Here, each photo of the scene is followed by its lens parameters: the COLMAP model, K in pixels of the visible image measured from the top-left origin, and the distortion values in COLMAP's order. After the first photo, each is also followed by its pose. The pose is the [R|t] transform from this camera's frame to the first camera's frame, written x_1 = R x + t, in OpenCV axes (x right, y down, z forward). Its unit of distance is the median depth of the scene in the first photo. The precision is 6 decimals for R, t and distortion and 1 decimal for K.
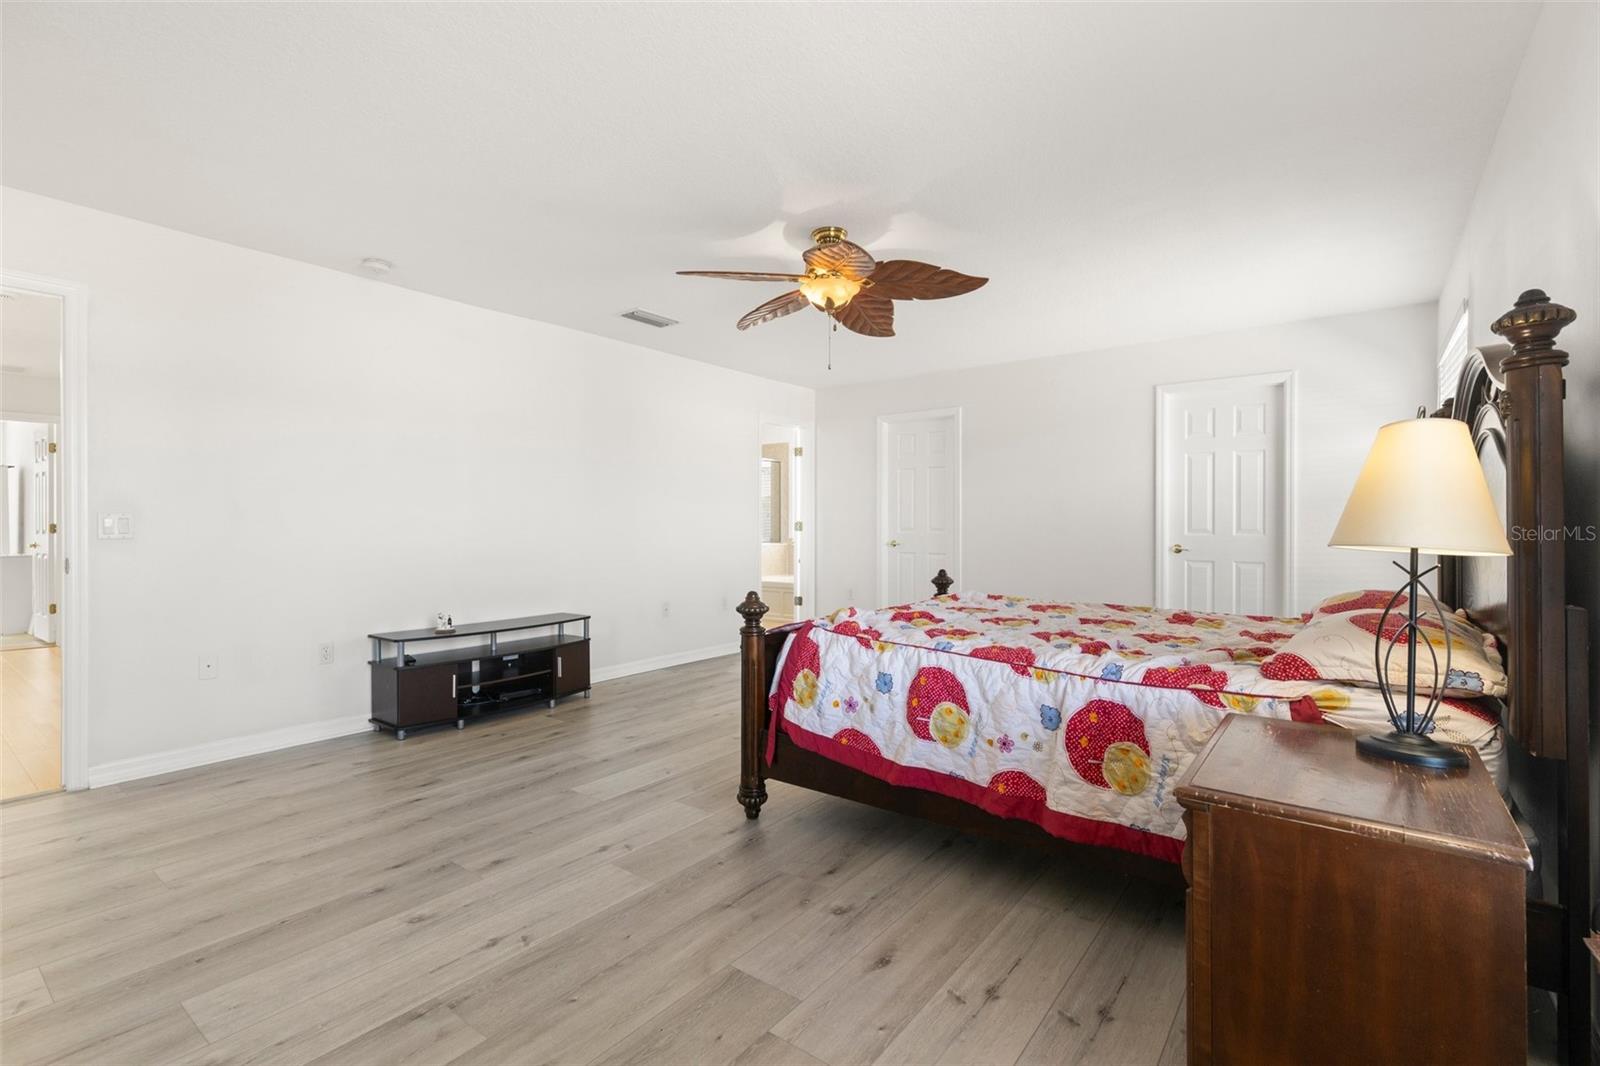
lens RADIAL K [[729.9, 0, 802.4], [0, 729.9, 528.2], [0, 0, 1]] dist [0.002684, -0.000019]
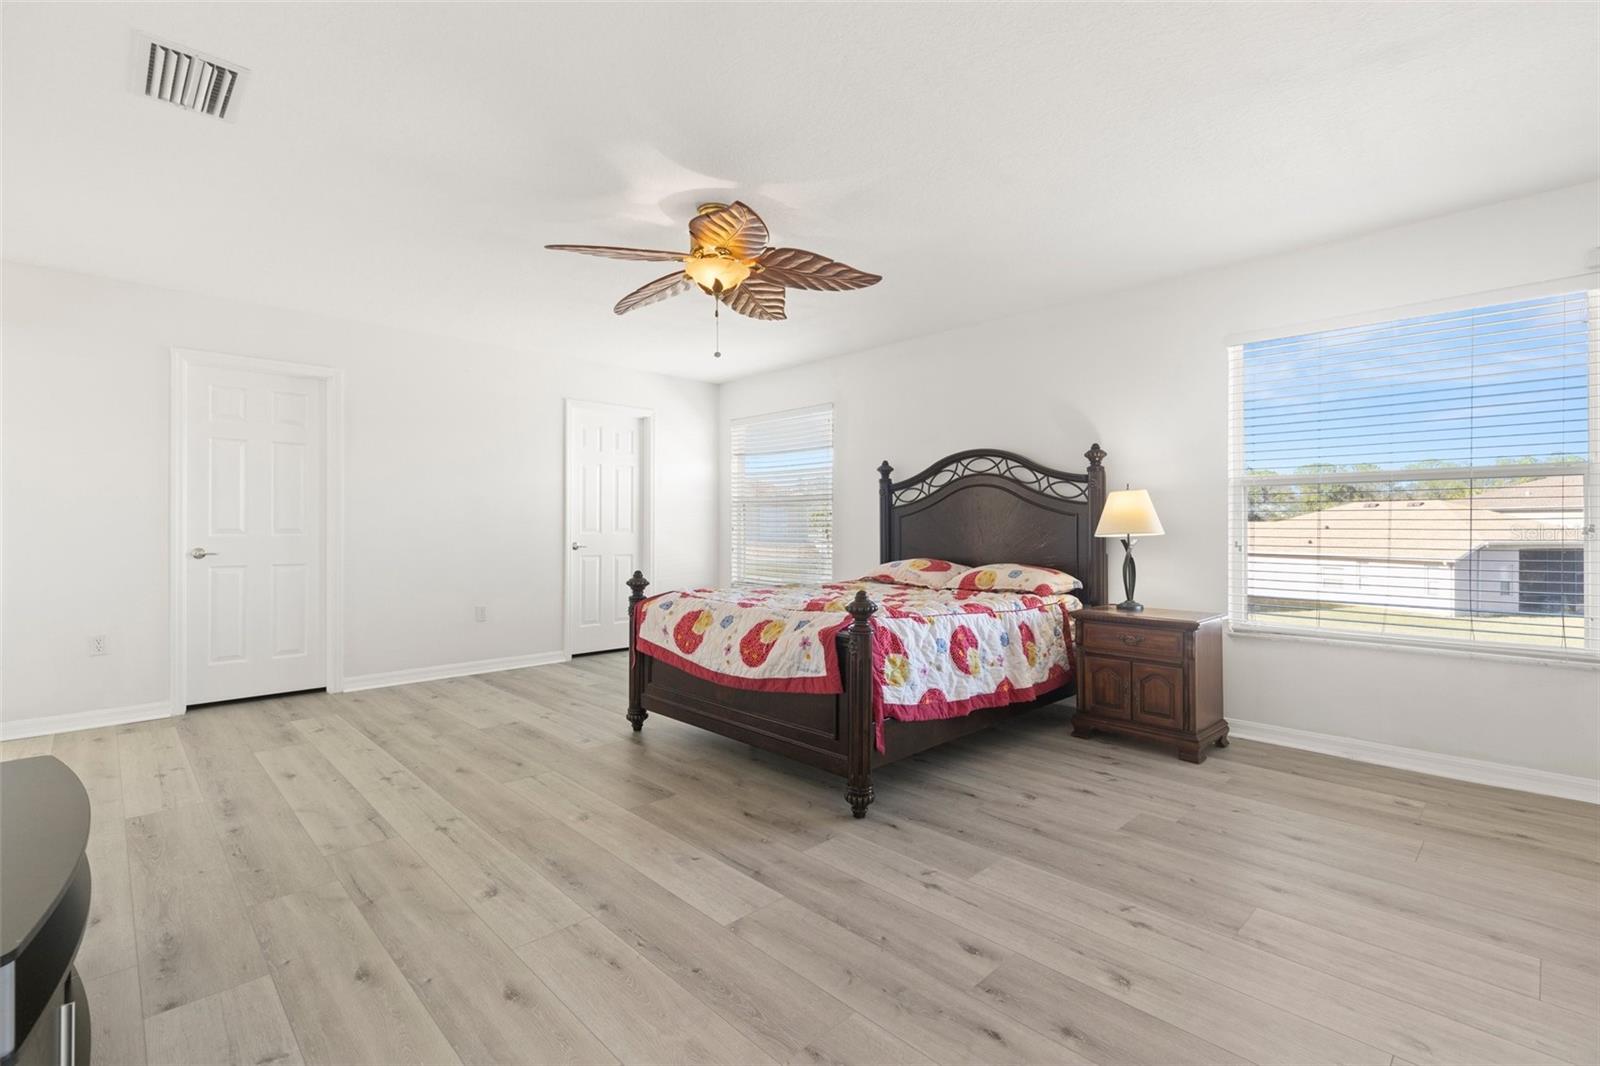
lens RADIAL K [[729.9, 0, 807.9], [0, 729.9, 529.1], [0, 0, 1]] dist [0.002684, -0.000019]
pose [[0.140514, -0.003766, 0.990072, -1.082494], [0.002618, 0.999991, 0.003432, -0.002032], [-0.990075, 0.002109, 0.140523, 0.940294]]
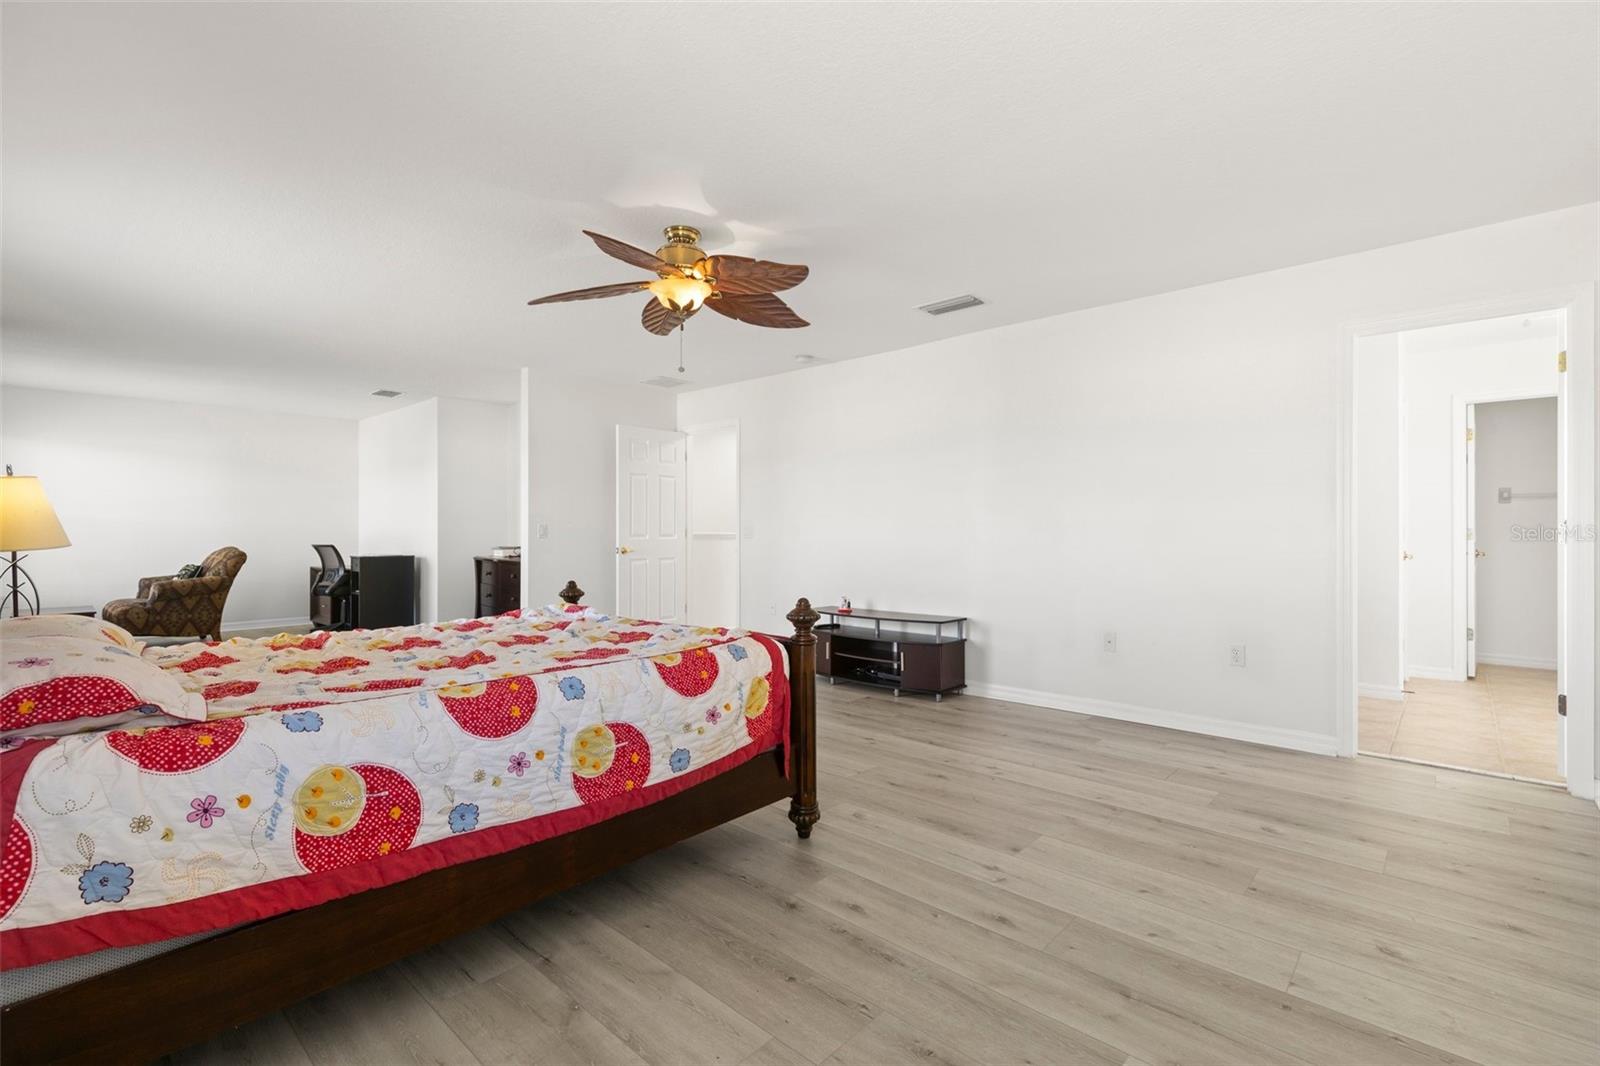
lens RADIAL K [[729.9, 0, 795.1], [0, 729.9, 533.0], [0, 0, 1]] dist [0.002684, -0.000019]
pose [[-0.084460, 0.003427, -0.996421, 1.272379], [0.000883, 0.999994, 0.003365, -0.008339], [0.996426, -0.000596, -0.084463, 1.545644]]
